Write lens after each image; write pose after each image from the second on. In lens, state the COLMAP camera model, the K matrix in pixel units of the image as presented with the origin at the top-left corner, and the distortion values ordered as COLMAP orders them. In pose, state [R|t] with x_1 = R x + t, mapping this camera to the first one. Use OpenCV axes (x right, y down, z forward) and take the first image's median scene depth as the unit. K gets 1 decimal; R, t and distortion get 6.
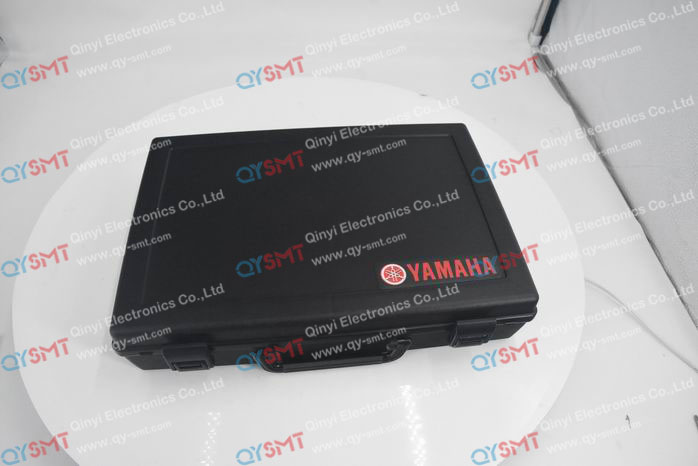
lens RADIAL K [[535.6, 0, 349.0], [0, 535.6, 299.0], [0, 0, 1]] dist [-0.005477, 0.000362]
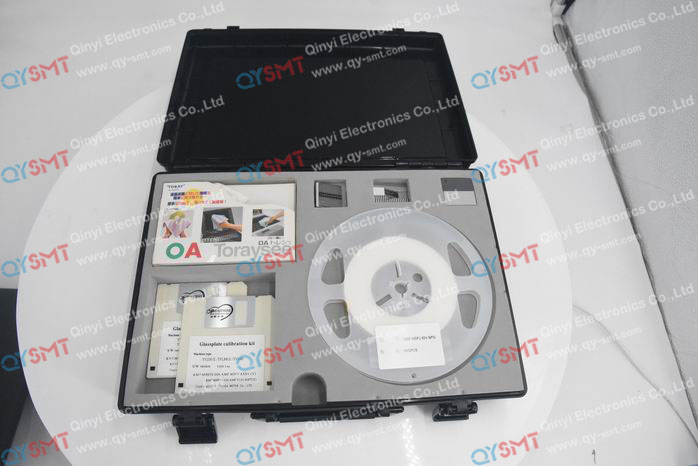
lens RADIAL K [[535.6, 0, 349.0], [0, 535.6, 299.0], [0, 0, 1]] dist [-0.005477, 0.000362]
pose [[1.000000, -0.000565, -0.000214, 0.000001], [0.000565, 1.000000, 0.000335, 0.175480], [0.000214, -0.000335, 1.000000, 0.000244]]
